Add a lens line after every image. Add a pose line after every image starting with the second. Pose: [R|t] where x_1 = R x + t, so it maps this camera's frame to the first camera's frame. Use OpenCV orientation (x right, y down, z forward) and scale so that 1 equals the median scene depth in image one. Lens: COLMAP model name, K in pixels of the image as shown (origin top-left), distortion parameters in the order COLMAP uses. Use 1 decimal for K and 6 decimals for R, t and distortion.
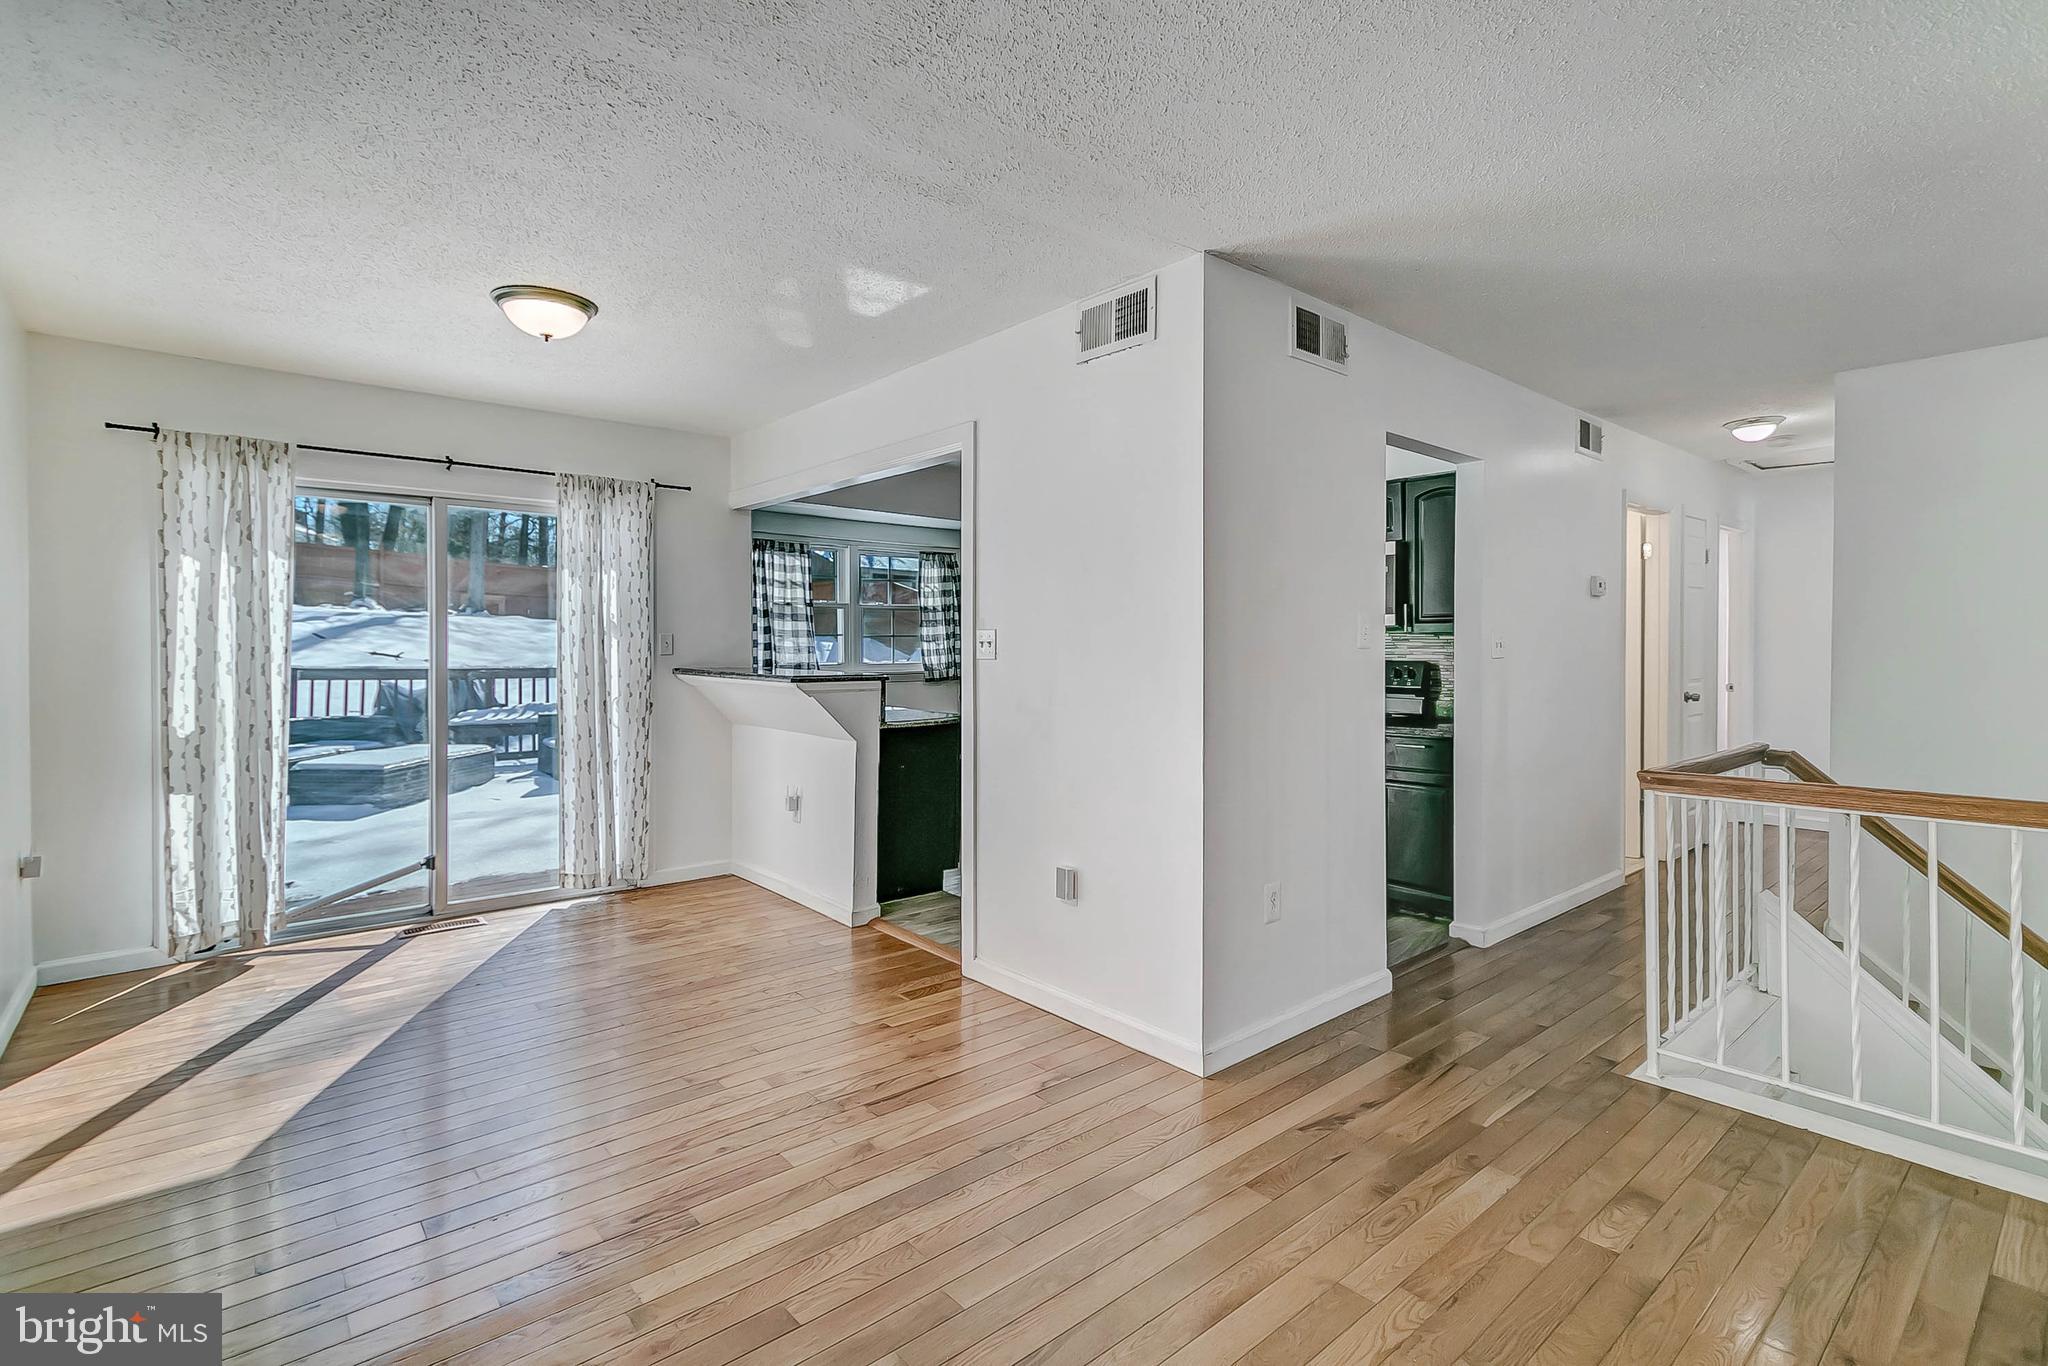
lens RADIAL K [[960.1, 0, 1021.3], [0, 960.1, 643.1], [0, 0, 1]] dist [0.005643, -0.002698]
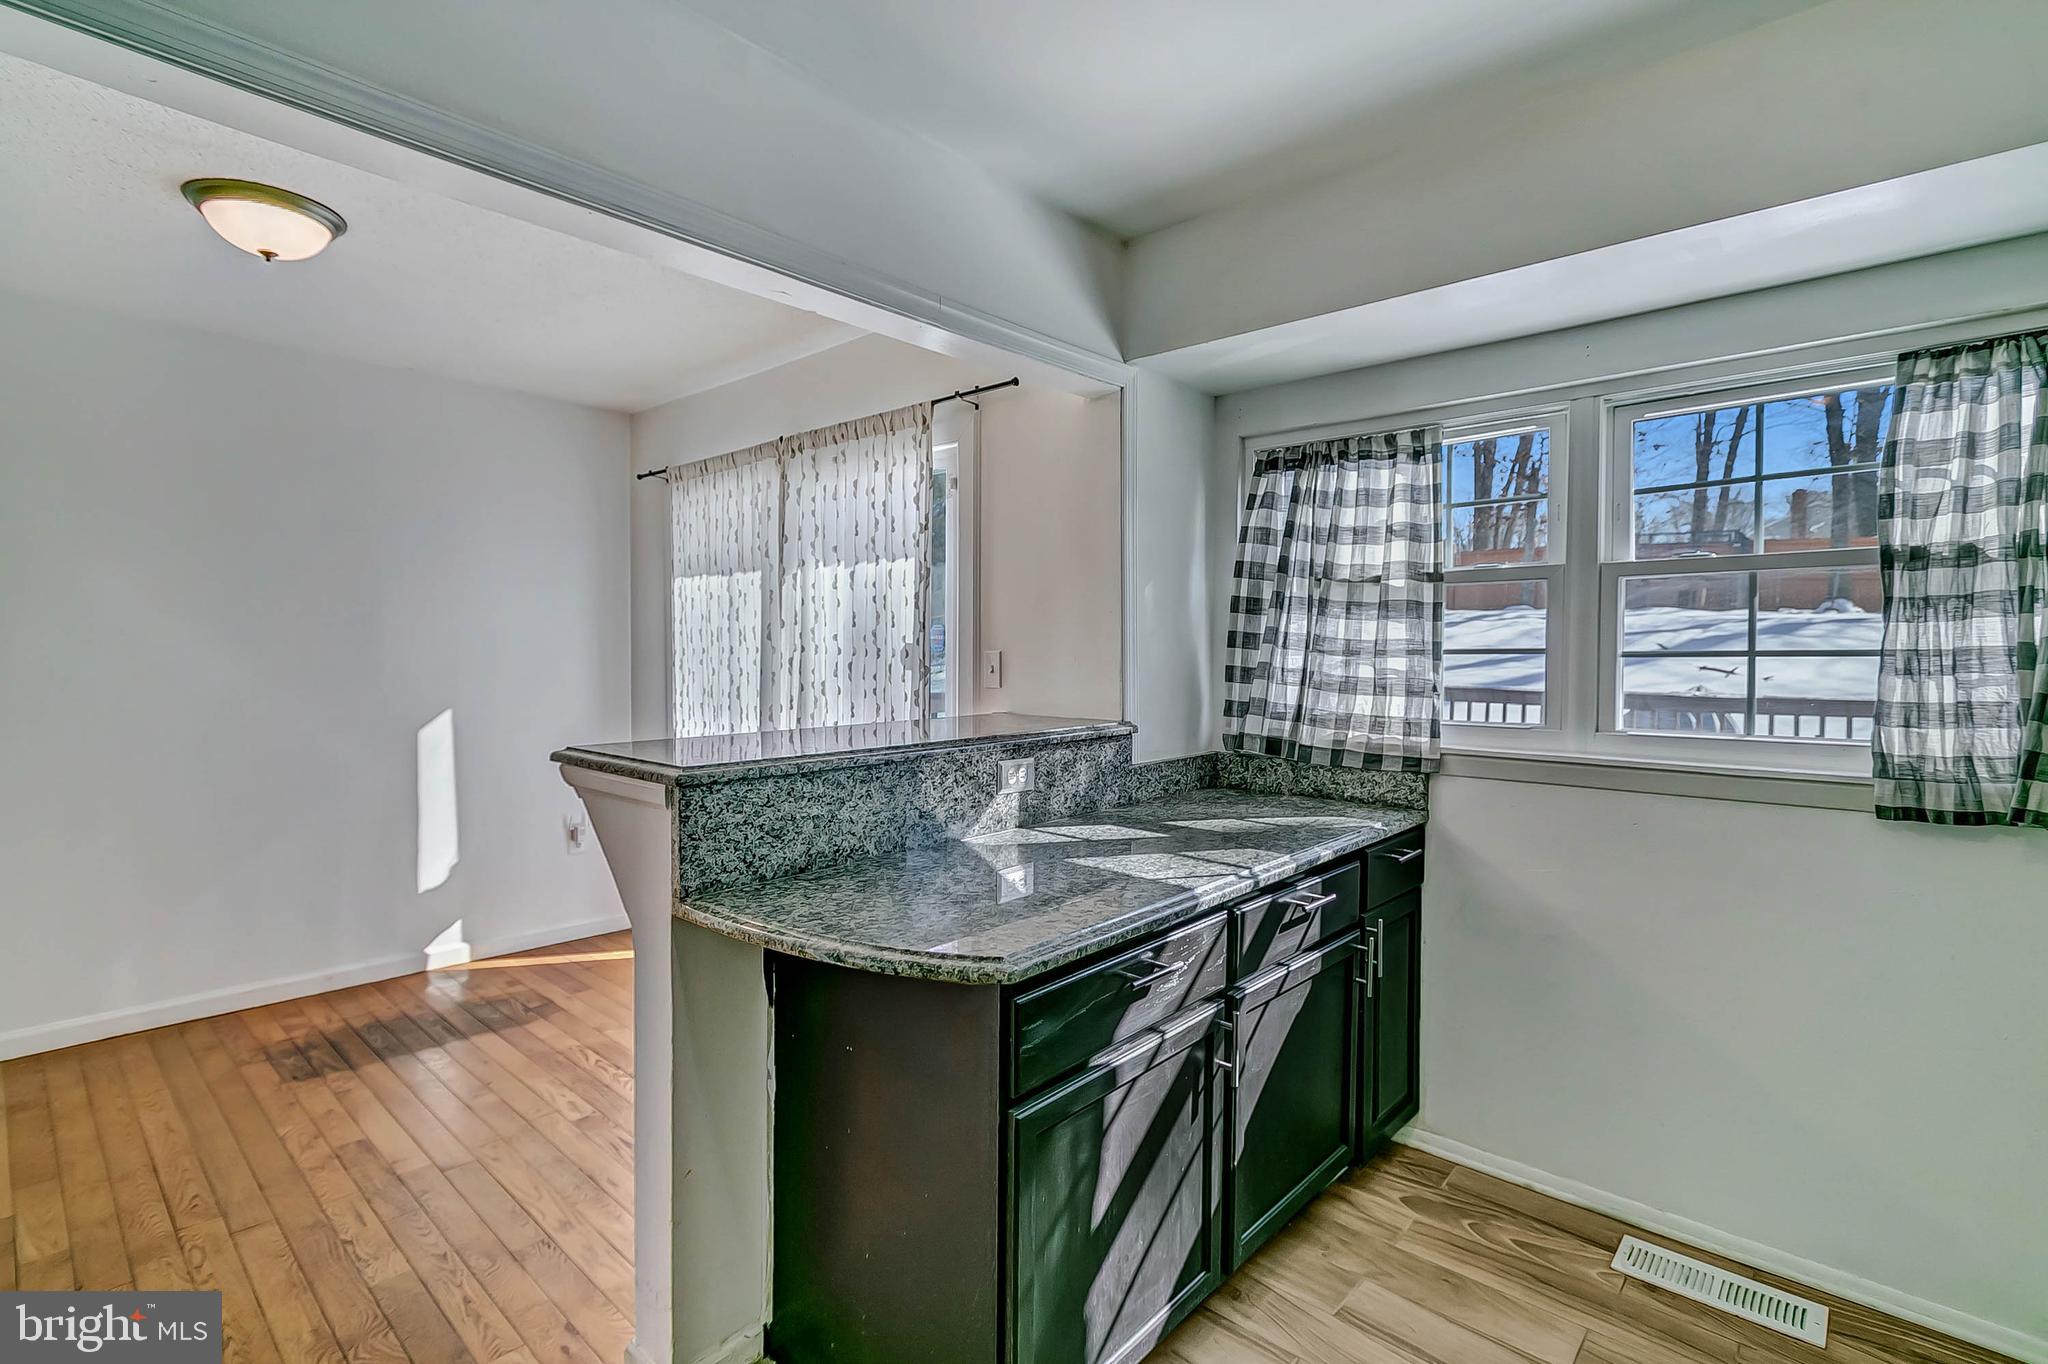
lens RADIAL K [[960.1, 0, 1011.5], [0, 960.1, 675.1], [0, 0, 1]] dist [0.005643, -0.002698]
pose [[0.109185, 0.025645, -0.993691, 0.166722], [-0.002199, 0.999671, 0.025557, -0.008405], [0.994019, -0.000605, 0.109205, 0.784404]]
